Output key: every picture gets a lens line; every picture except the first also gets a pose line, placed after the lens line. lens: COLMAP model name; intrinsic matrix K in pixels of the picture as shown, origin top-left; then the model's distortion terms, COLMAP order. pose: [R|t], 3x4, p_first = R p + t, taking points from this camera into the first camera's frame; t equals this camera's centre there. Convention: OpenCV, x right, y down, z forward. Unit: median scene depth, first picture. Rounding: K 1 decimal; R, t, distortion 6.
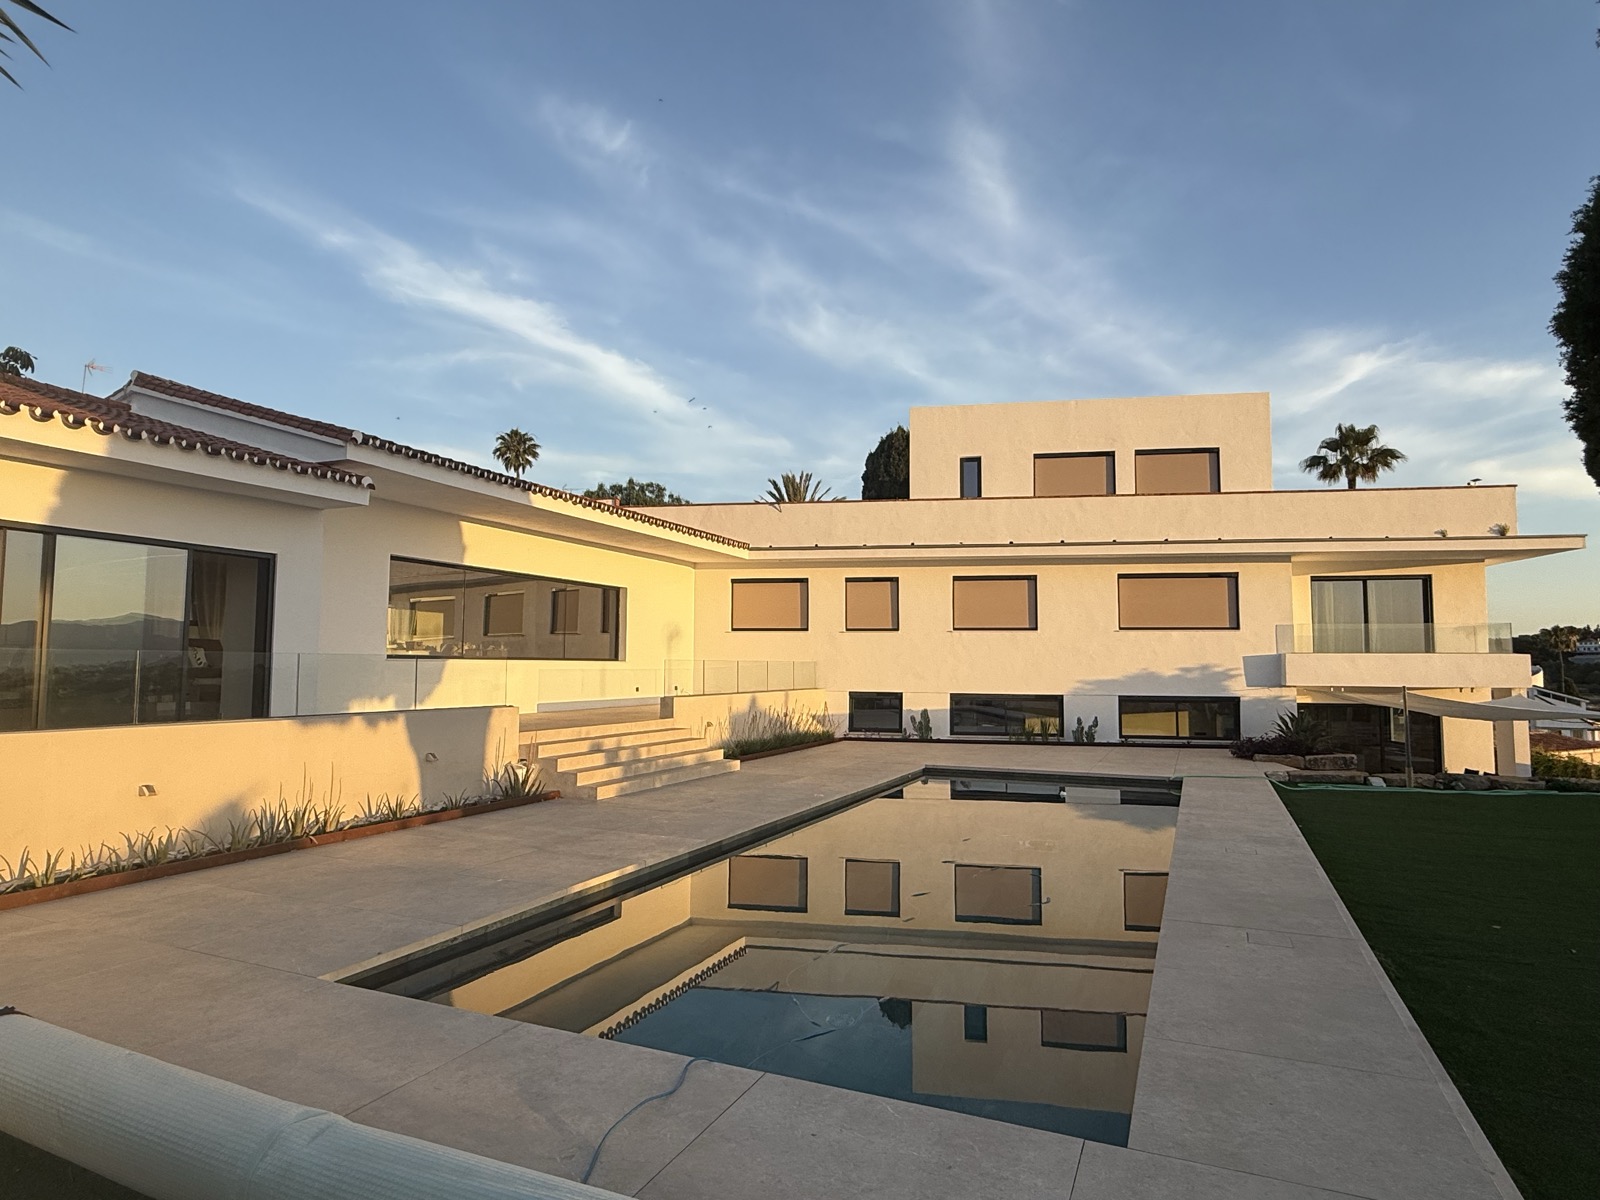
lens RADIAL K [[899.2, 0, 796.5], [0, 899.2, 602.1], [0, 0, 1]] dist [0.000107, -0.000304]
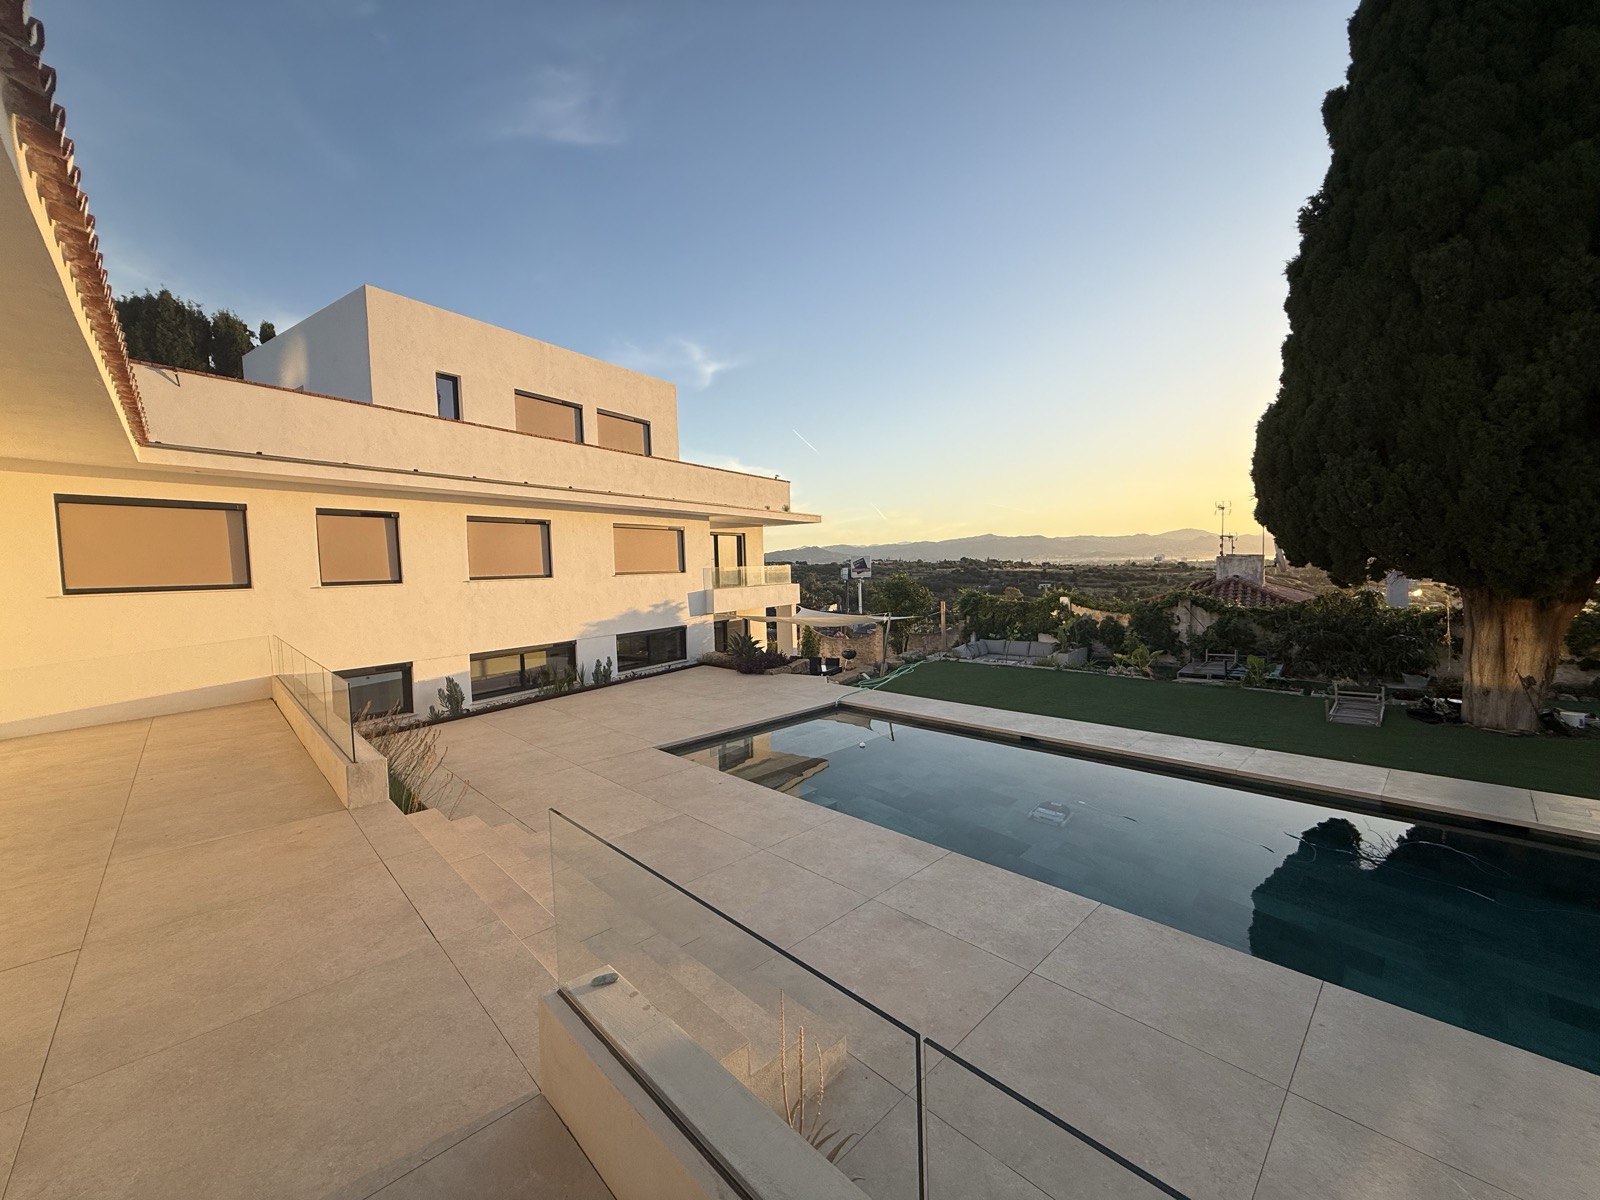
lens RADIAL K [[632.5, 0, 809.4], [0, 632.5, 599.9], [0, 0, 1]] dist [-0.006444, 0.000803]
pose [[0.352134, -0.065032, 0.933687, -0.273564], [-0.023905, 0.996633, 0.078432, -0.004304], [-0.935644, -0.049939, 0.349394, 0.498959]]
